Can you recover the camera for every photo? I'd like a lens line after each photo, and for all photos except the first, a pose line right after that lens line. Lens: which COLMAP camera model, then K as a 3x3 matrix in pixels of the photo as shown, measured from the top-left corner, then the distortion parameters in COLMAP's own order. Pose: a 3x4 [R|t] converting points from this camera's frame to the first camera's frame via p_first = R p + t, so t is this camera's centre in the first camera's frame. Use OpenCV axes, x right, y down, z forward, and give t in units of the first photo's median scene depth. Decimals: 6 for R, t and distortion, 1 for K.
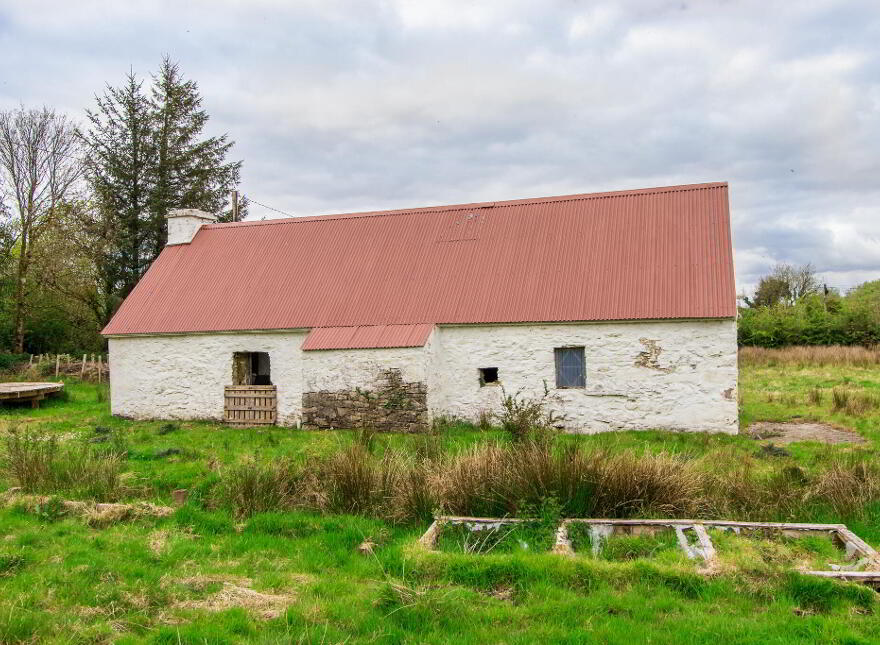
lens RADIAL K [[727.6, 0, 440.0], [0, 727.6, 322.5], [0, 0, 1]] dist [0.003972, 0.002403]
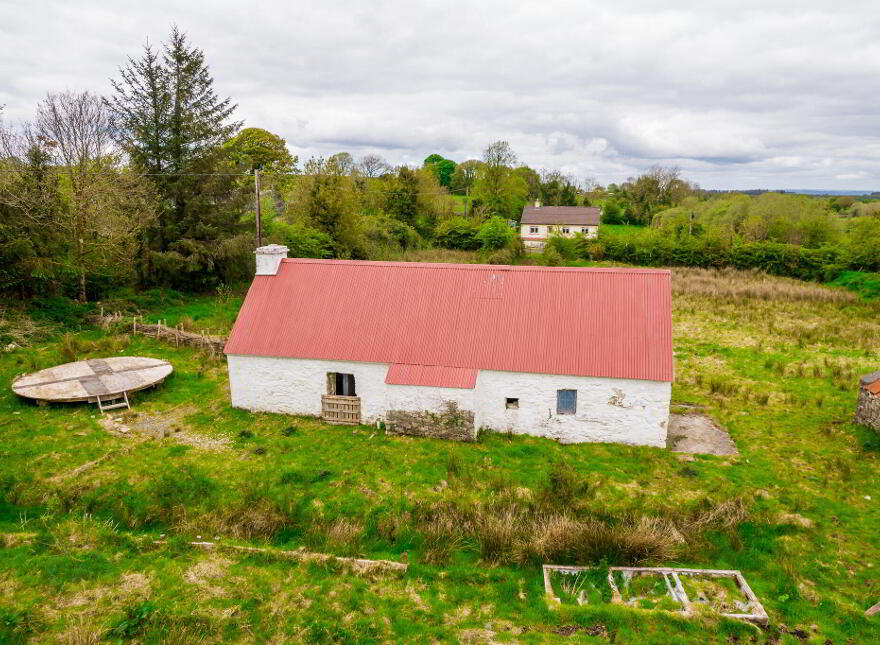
lens RADIAL K [[628.0, 0, 440.0], [0, 628.0, 322.5], [0, 0, 1]] dist [-0.063989, 0.051504]
pose [[0.991454, 0.001757, 0.130442, -0.253888], [-0.029840, 0.976454, 0.213650, -0.364972], [-0.126995, -0.215717, 0.968162, -0.221284]]
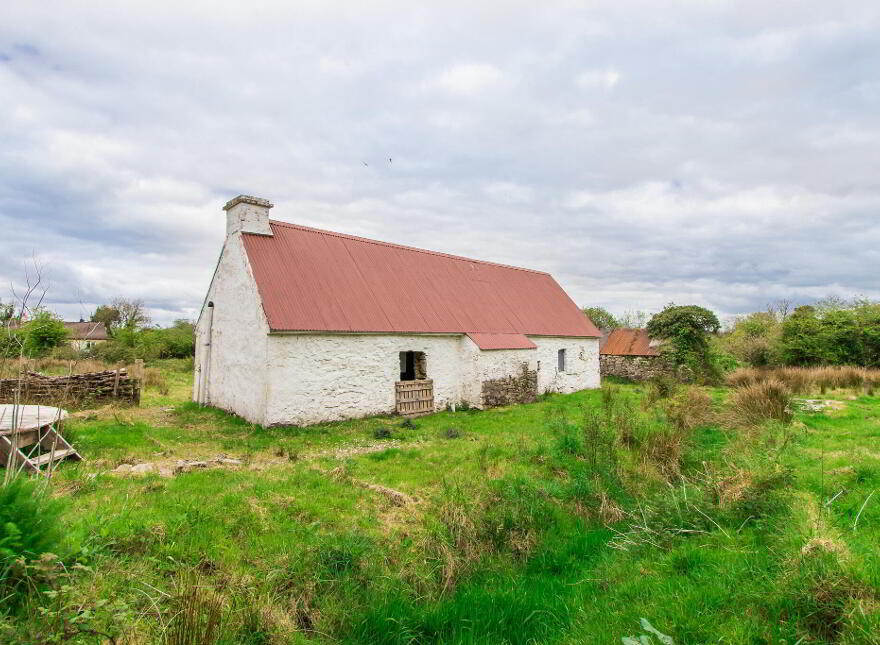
lens RADIAL K [[500.1, 0, 446.9], [0, 500.1, 322.8], [0, 0, 1]] dist [-0.029726, 0.020951]
pose [[0.416793, 0.062985, 0.906817, -1.083262], [-0.024768, 0.998013, -0.057936, 0.044328], [-0.908664, 0.001688, 0.417525, 0.688970]]
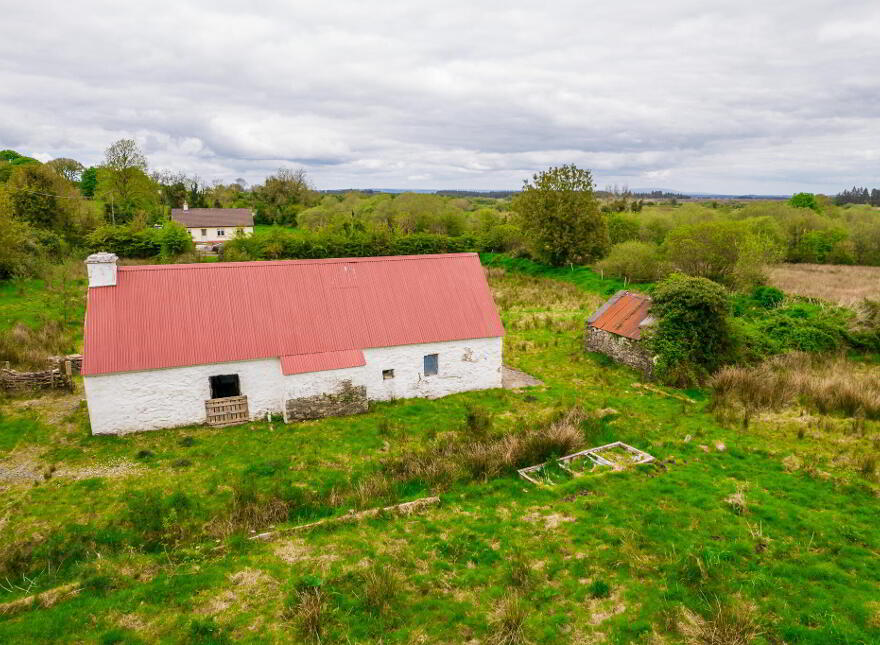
lens RADIAL K [[628.0, 0, 440.0], [0, 628.0, 322.5], [0, 0, 1]] dist [-0.063989, 0.051504]
pose [[0.739002, -0.110749, 0.664538, -0.840555], [-0.028085, 0.980474, 0.194633, -0.349565], [-0.673118, -0.162498, 0.721462, -0.175840]]
